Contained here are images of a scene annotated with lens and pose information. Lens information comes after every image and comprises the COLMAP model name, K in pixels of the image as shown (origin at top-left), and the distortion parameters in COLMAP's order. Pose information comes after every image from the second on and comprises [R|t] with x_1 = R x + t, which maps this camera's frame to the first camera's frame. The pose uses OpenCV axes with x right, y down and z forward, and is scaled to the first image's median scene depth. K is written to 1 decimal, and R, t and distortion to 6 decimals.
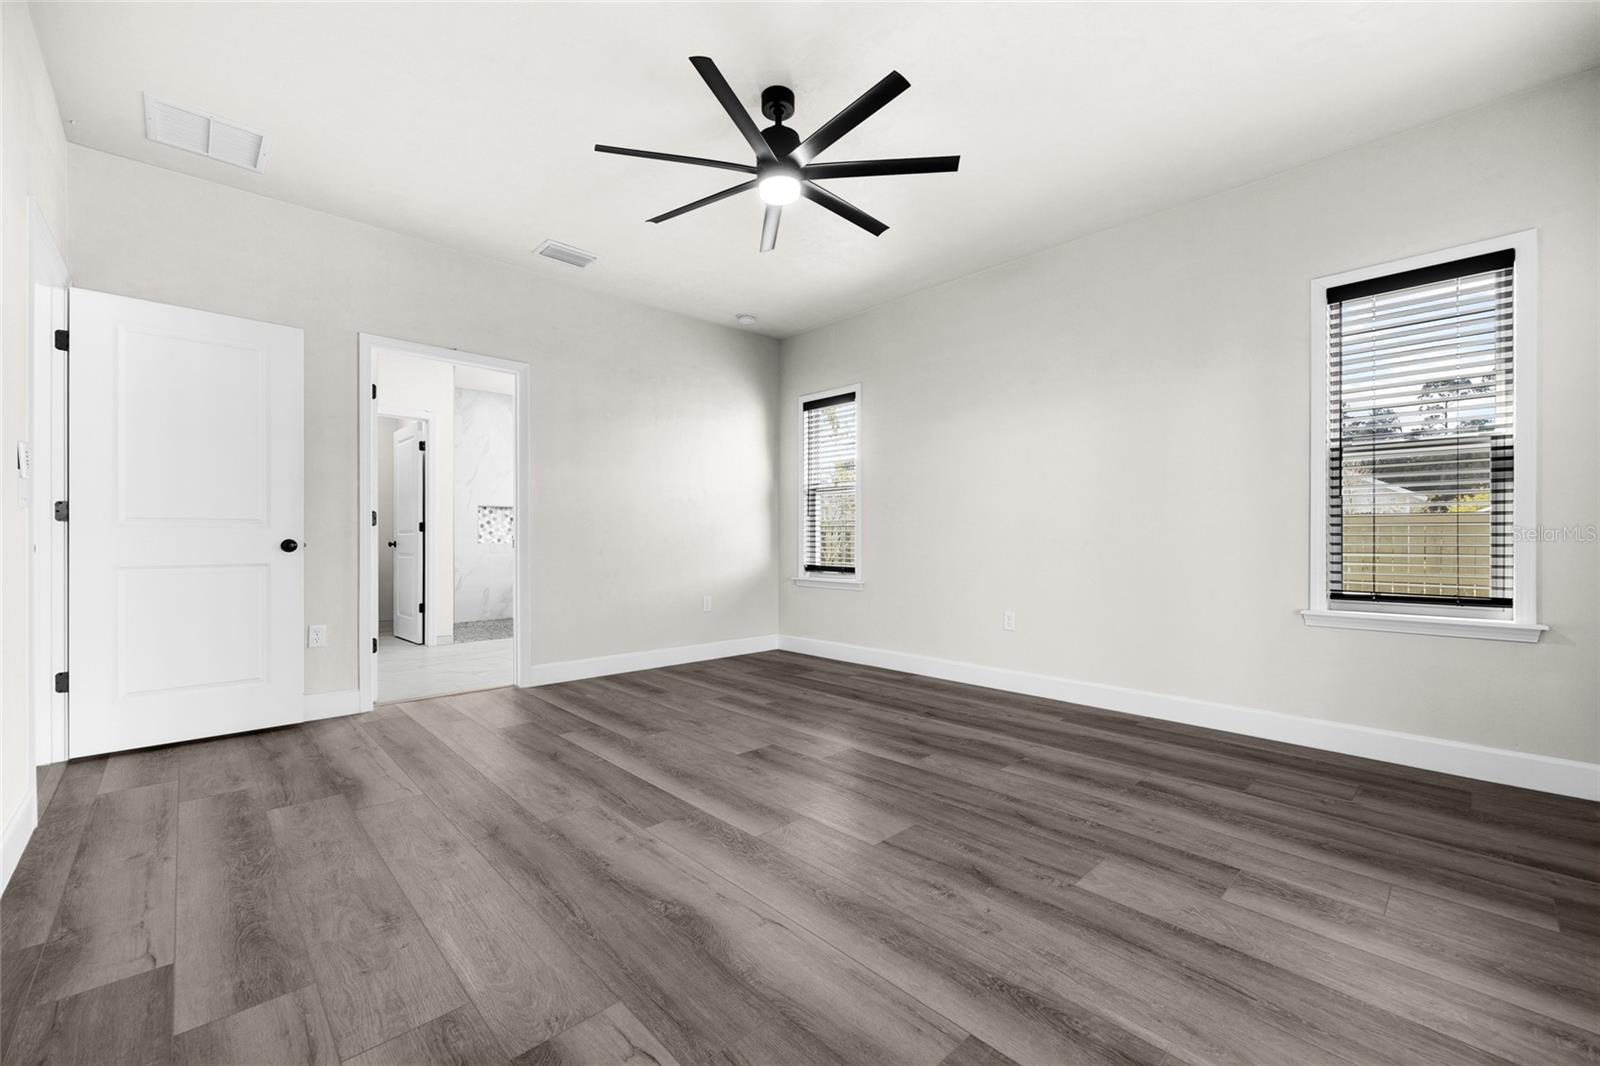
lens RADIAL K [[671.6, 0, 803.0], [0, 671.6, 530.0], [0, 0, 1]] dist [0.005290, -0.000534]
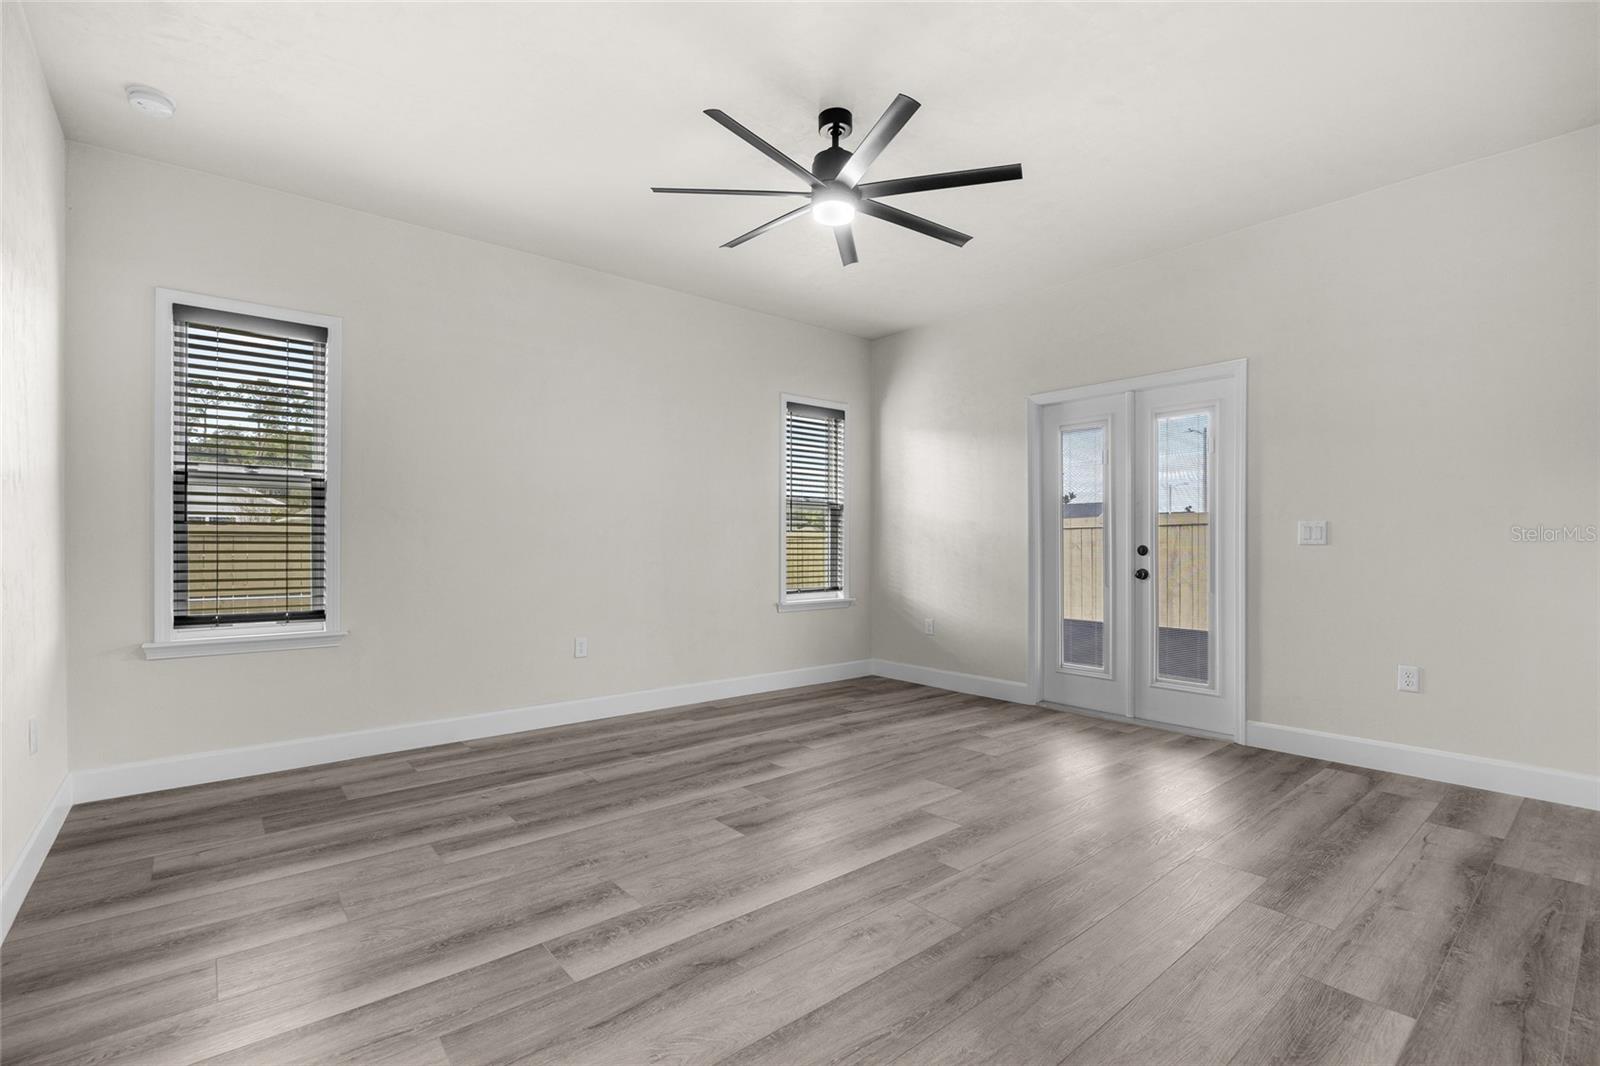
lens RADIAL K [[738.4, 0, 796.4], [0, 738.4, 548.0], [0, 0, 1]] dist [-0.008377, 0.001596]
pose [[0.029929, -0.003807, 0.999545, -0.975127], [-0.020045, 0.999789, 0.004408, -0.022262], [-0.999351, -0.020168, 0.029846, 0.897474]]
